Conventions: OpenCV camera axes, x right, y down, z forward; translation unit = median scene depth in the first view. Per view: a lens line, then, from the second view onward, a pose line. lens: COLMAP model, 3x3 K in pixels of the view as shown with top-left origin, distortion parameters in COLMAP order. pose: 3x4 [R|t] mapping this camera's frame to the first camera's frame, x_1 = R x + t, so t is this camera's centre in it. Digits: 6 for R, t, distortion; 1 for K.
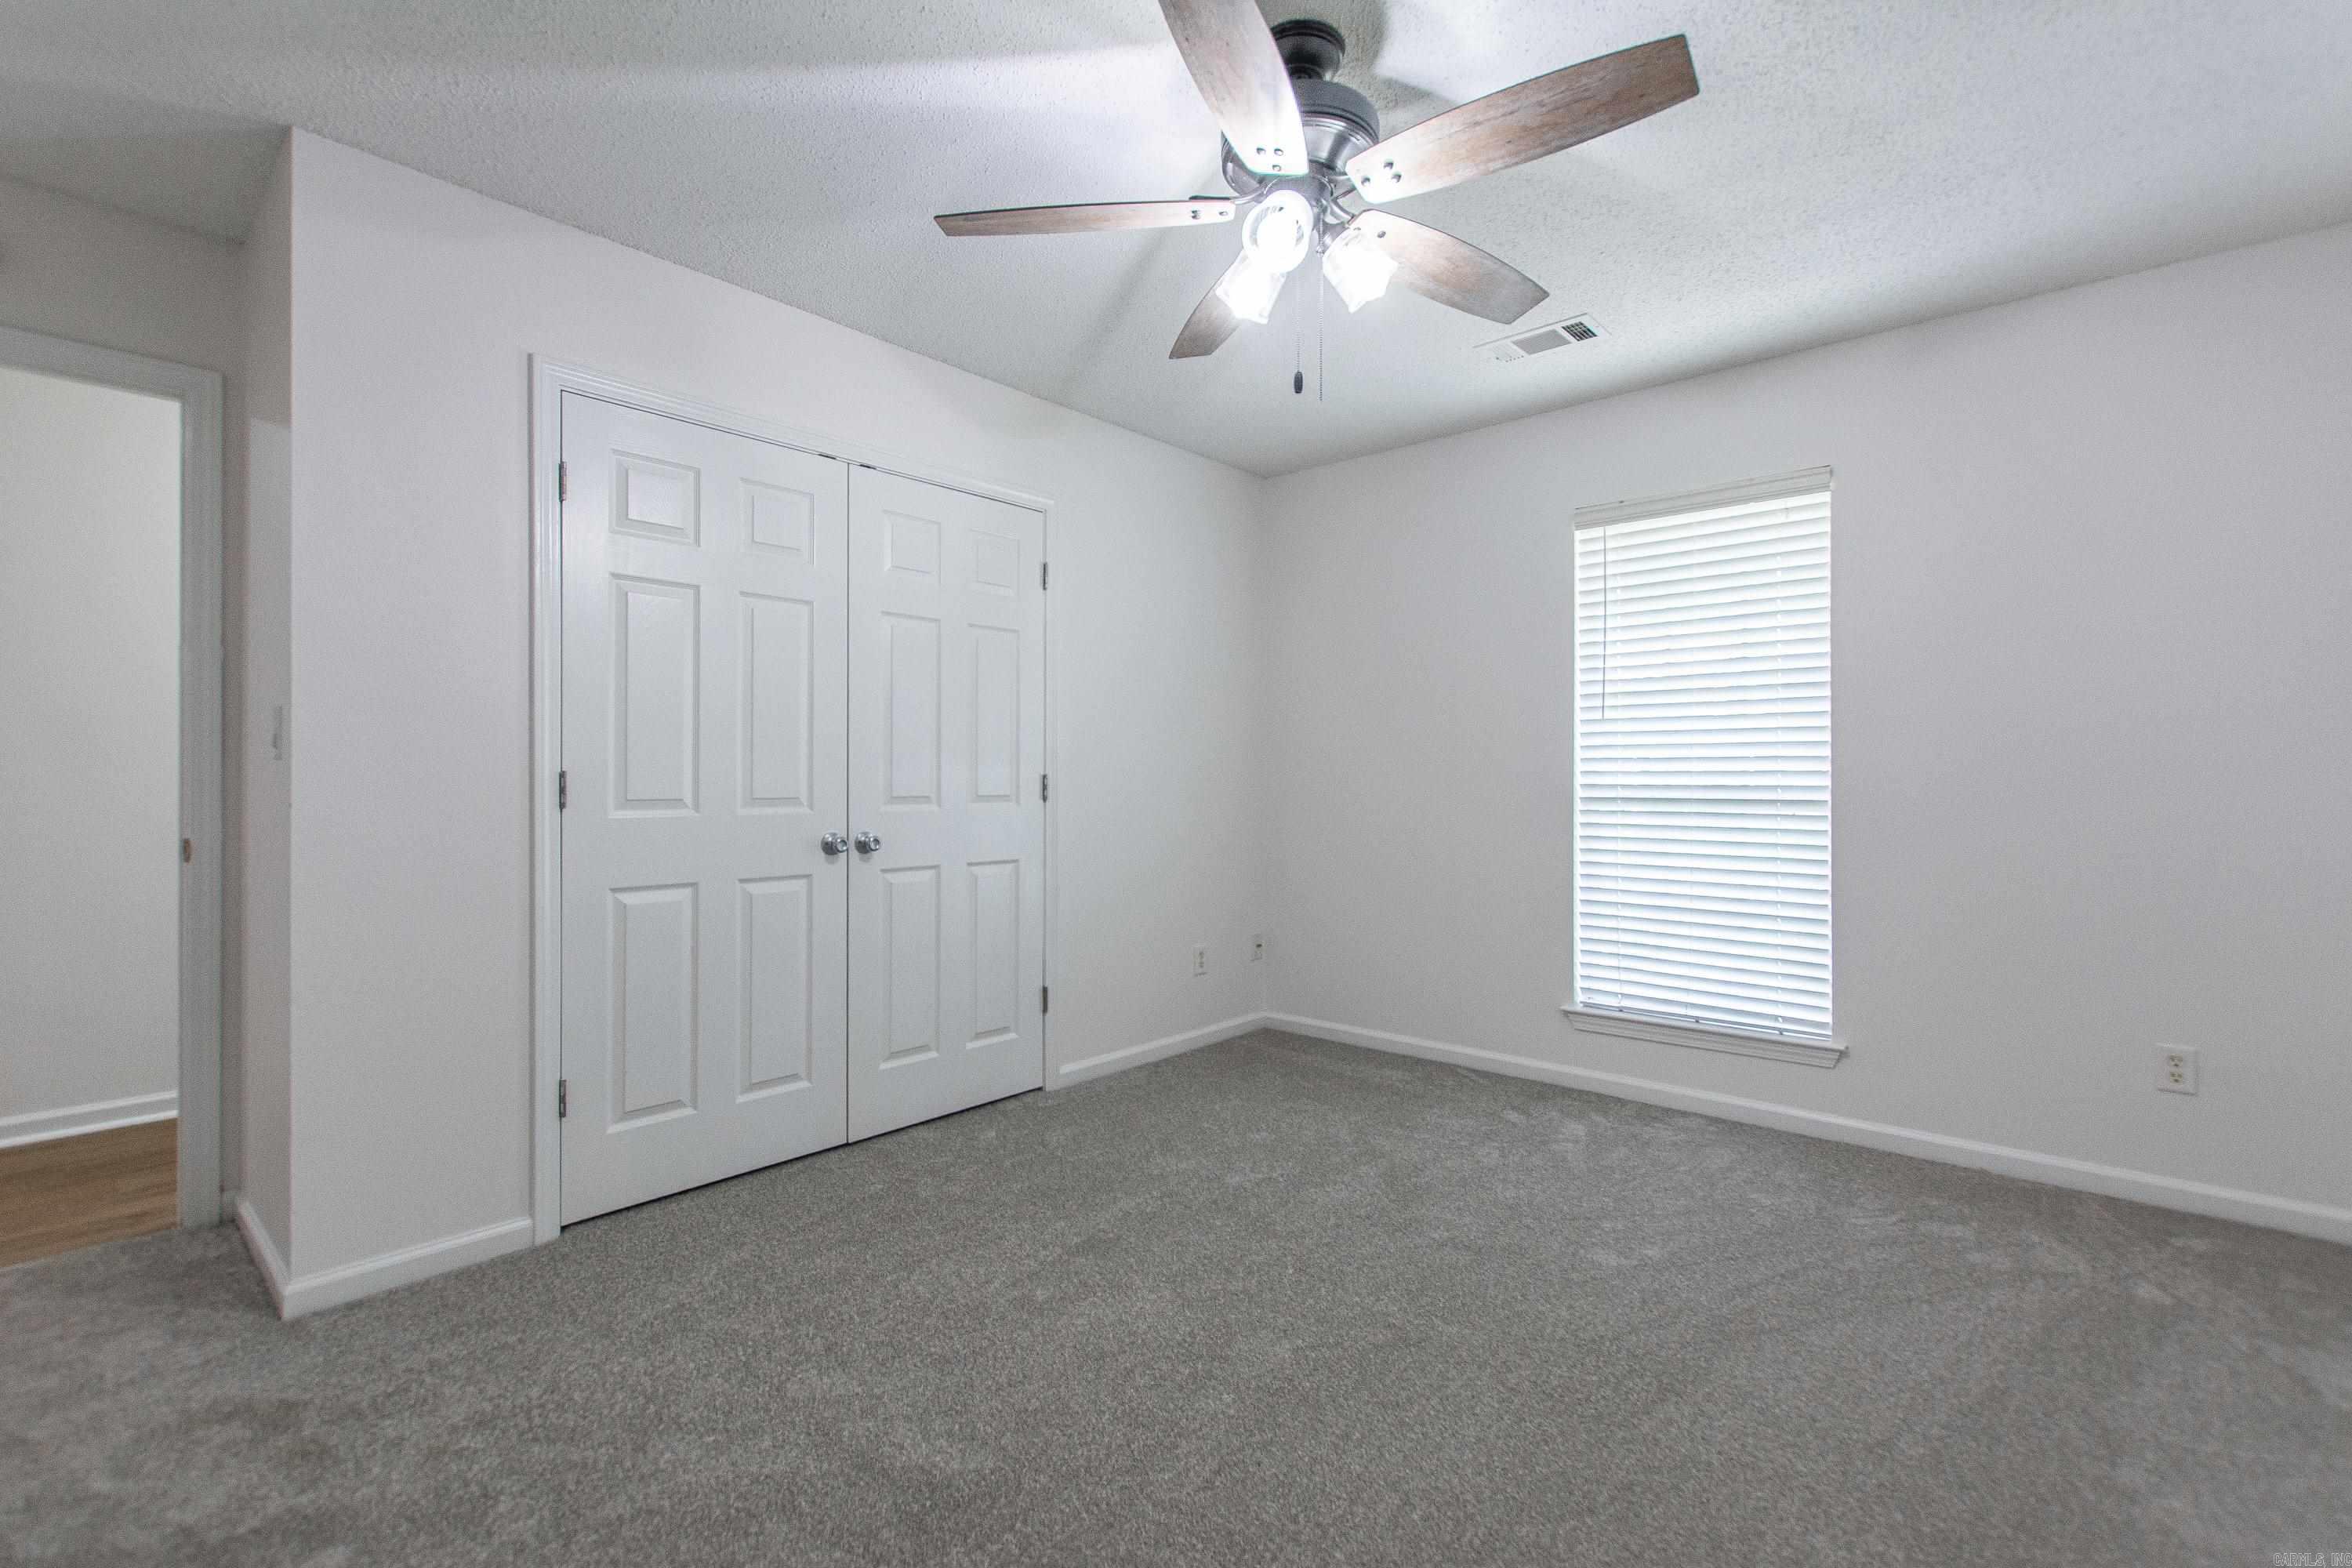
lens RADIAL K [[1038.3, 0, 1195.9], [0, 1038.3, 781.4], [0, 0, 1]] dist [-0.023332, 0.000501]
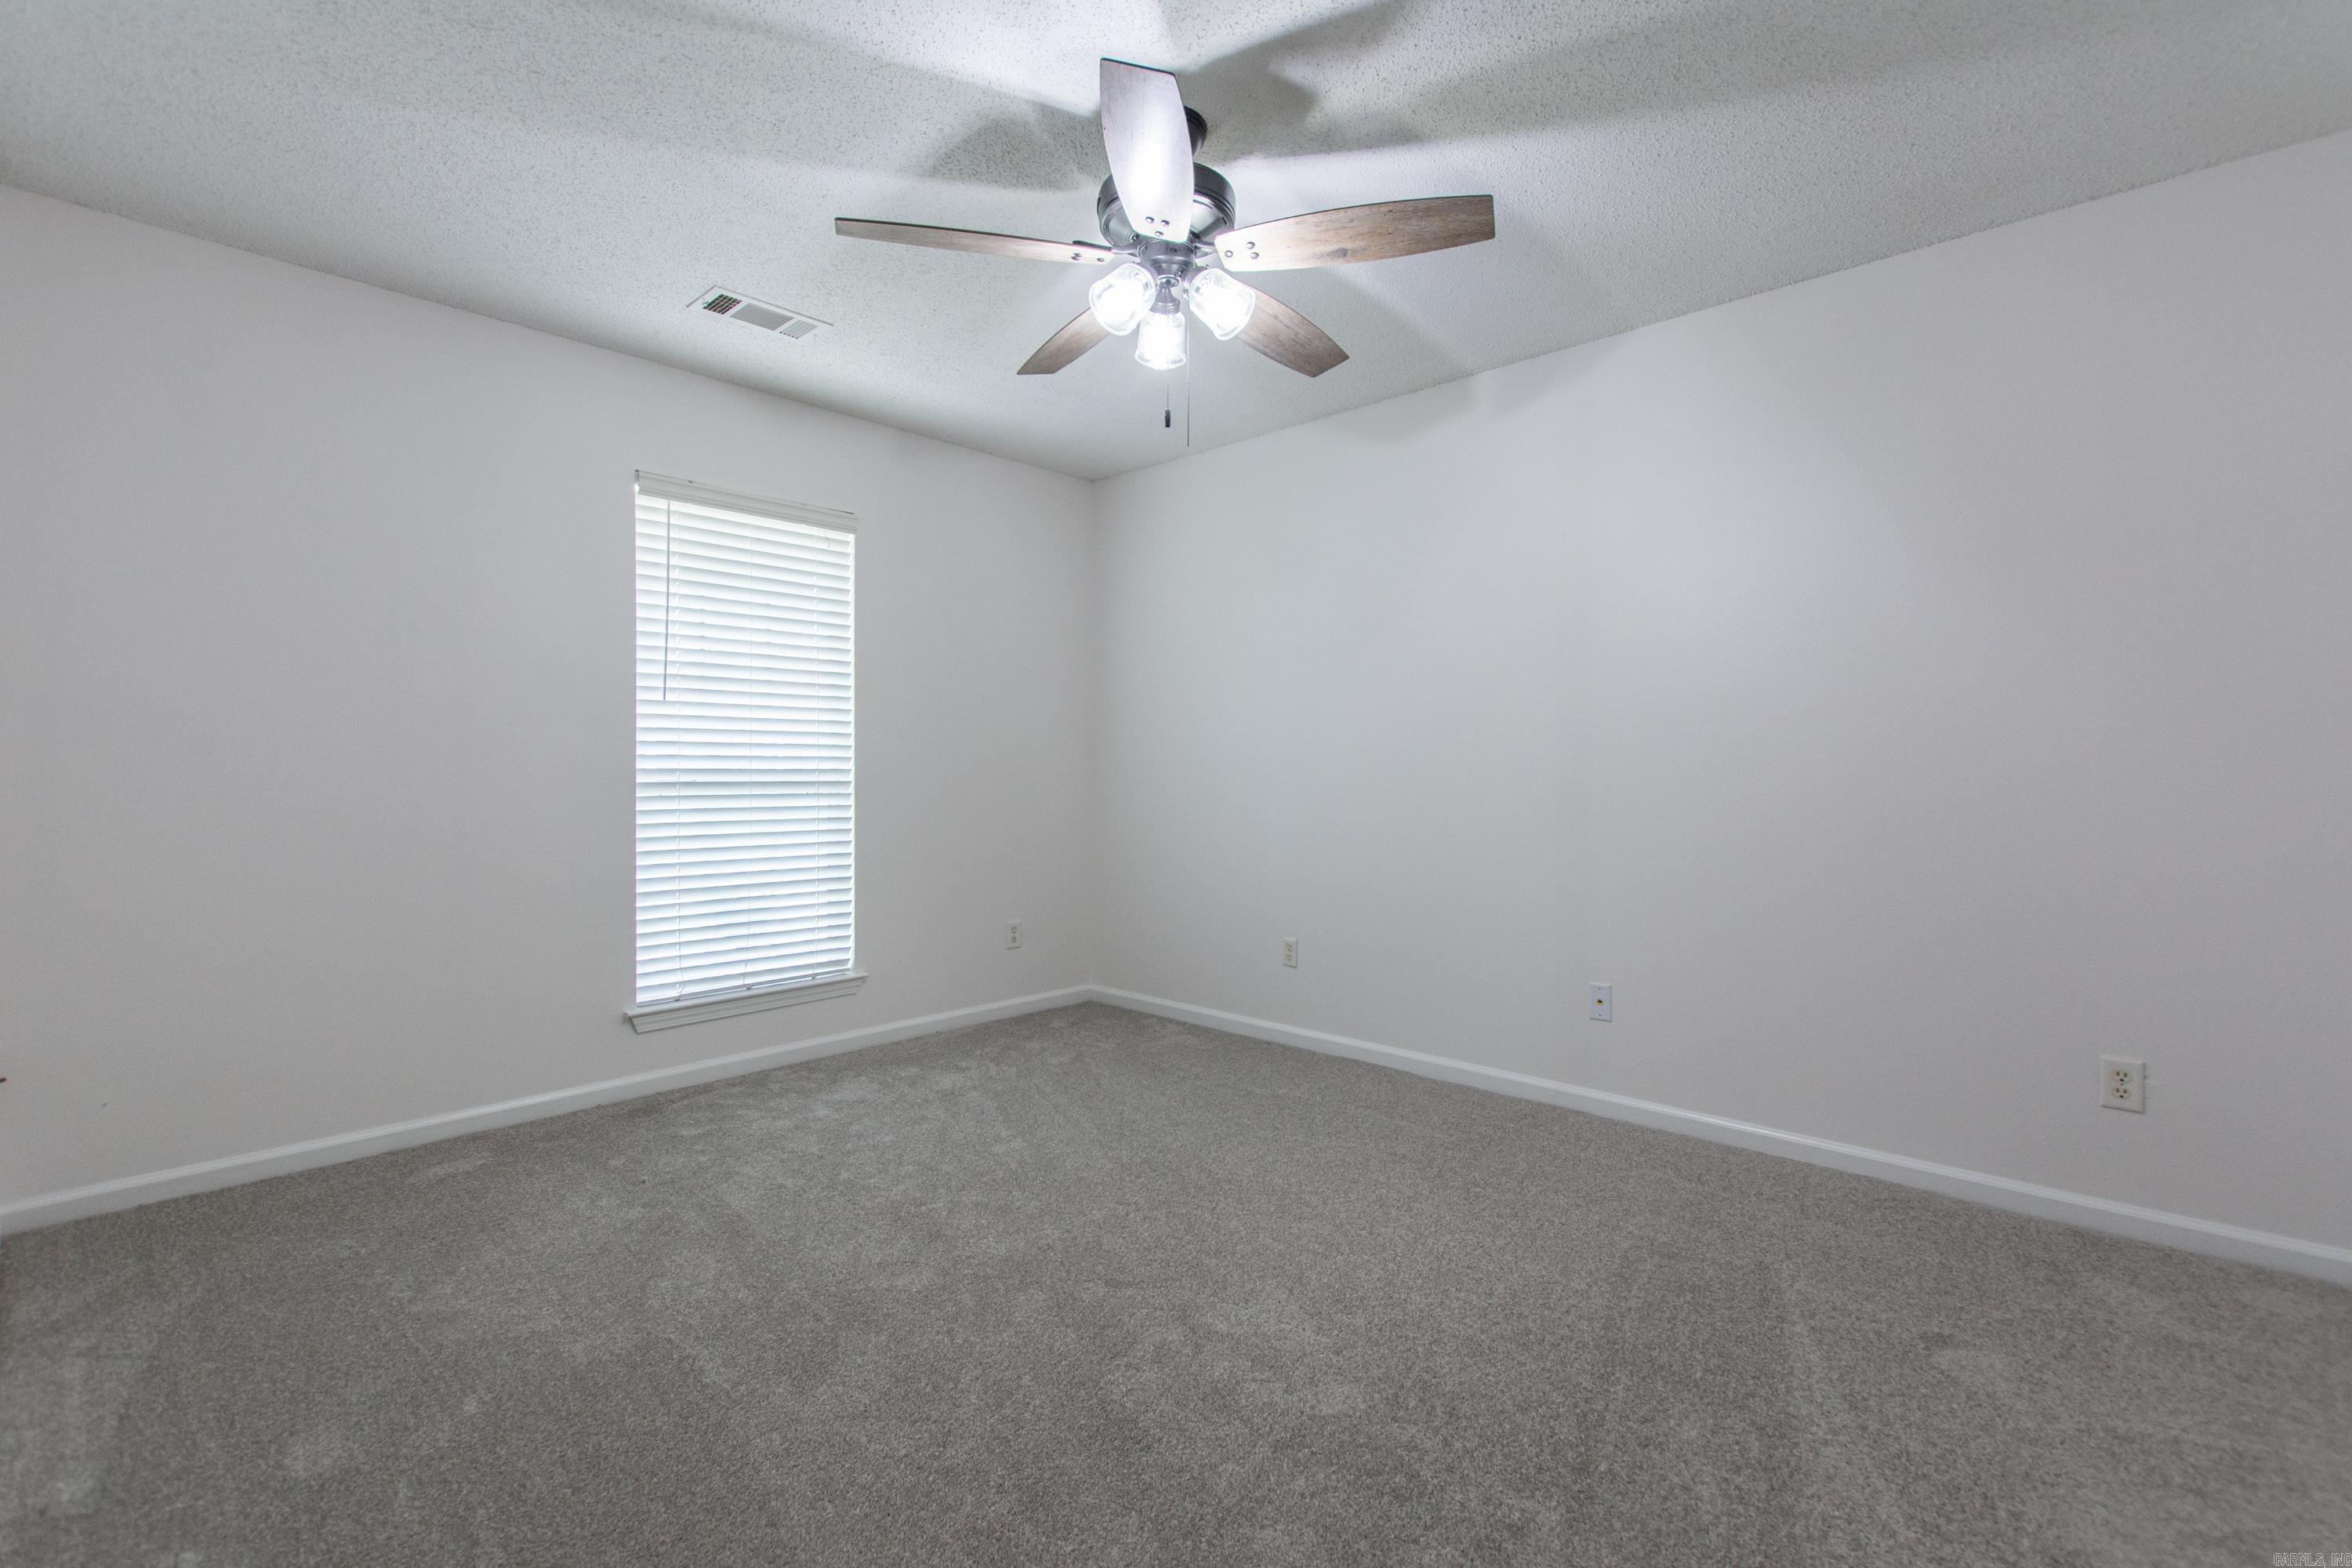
lens RADIAL K [[1038.3, 0, 1180.5], [0, 1038.3, 787.4], [0, 0, 1]] dist [-0.023332, 0.000501]
pose [[-0.001446, -0.020458, 0.999790, -0.565417], [0.000801, 0.999790, 0.020459, 0.000487], [-0.999999, 0.000830, -0.001429, 0.525524]]
